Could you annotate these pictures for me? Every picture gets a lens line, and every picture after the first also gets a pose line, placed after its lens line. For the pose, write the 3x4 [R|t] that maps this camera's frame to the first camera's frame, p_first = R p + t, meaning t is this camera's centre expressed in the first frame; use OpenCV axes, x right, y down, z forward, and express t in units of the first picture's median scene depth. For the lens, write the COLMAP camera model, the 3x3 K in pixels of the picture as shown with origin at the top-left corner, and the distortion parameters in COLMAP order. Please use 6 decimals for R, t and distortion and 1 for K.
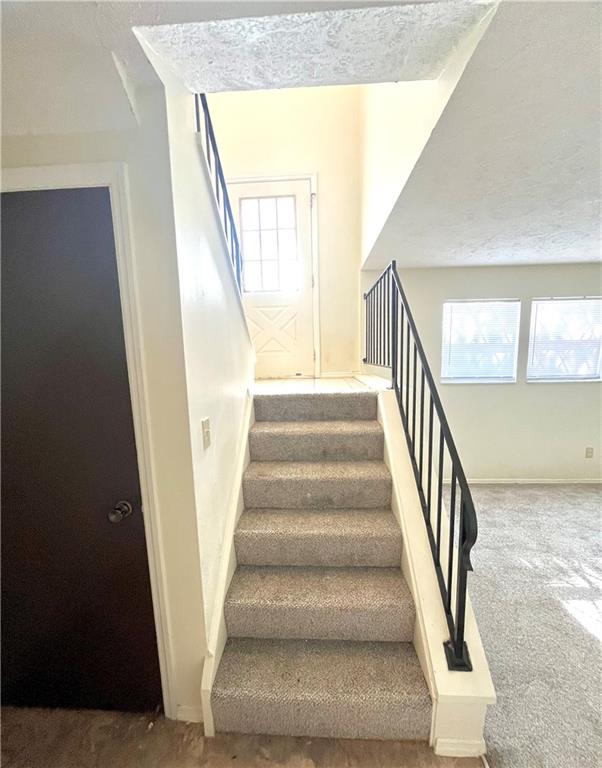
lens RADIAL K [[328.3, 0, 301.5], [0, 328.3, 388.2], [0, 0, 1]] dist [-0.001406, -0.000114]
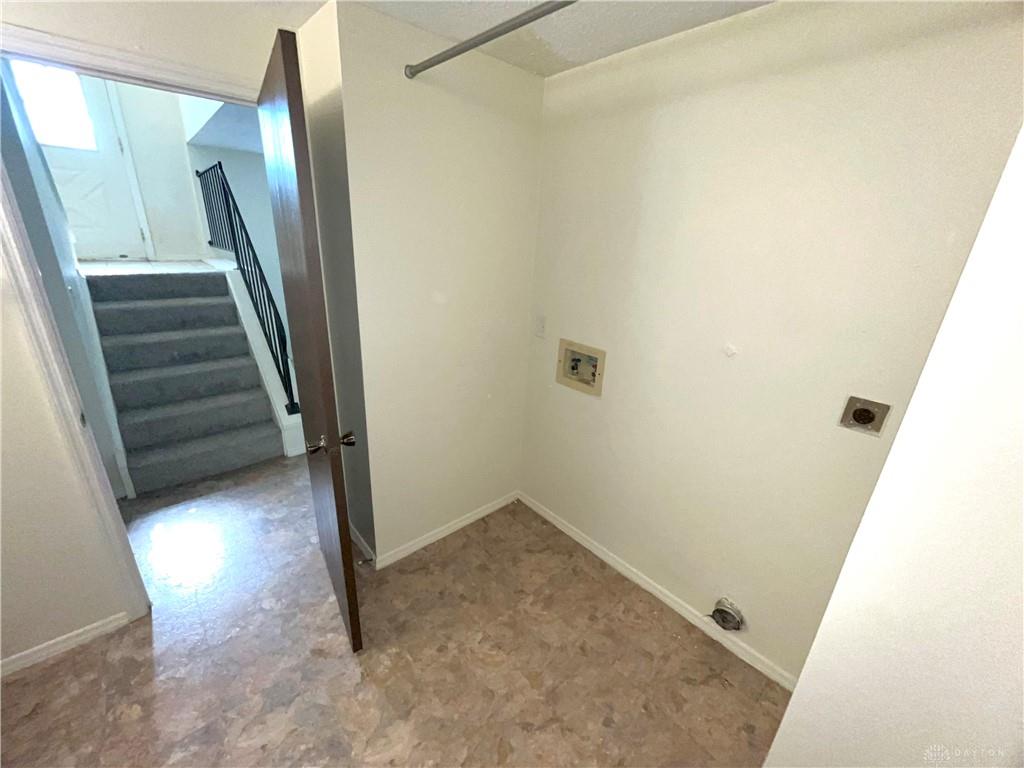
lens RADIAL K [[413.2, 0, 513.3], [0, 413.2, 384.7], [0, 0, 1]] dist [-0.000511, -0.000059]
pose [[0.711007, -0.187838, 0.677633, -0.143868], [0.015442, 0.967600, 0.252014, 0.050547], [-0.703015, -0.168720, 0.690871, -0.992908]]
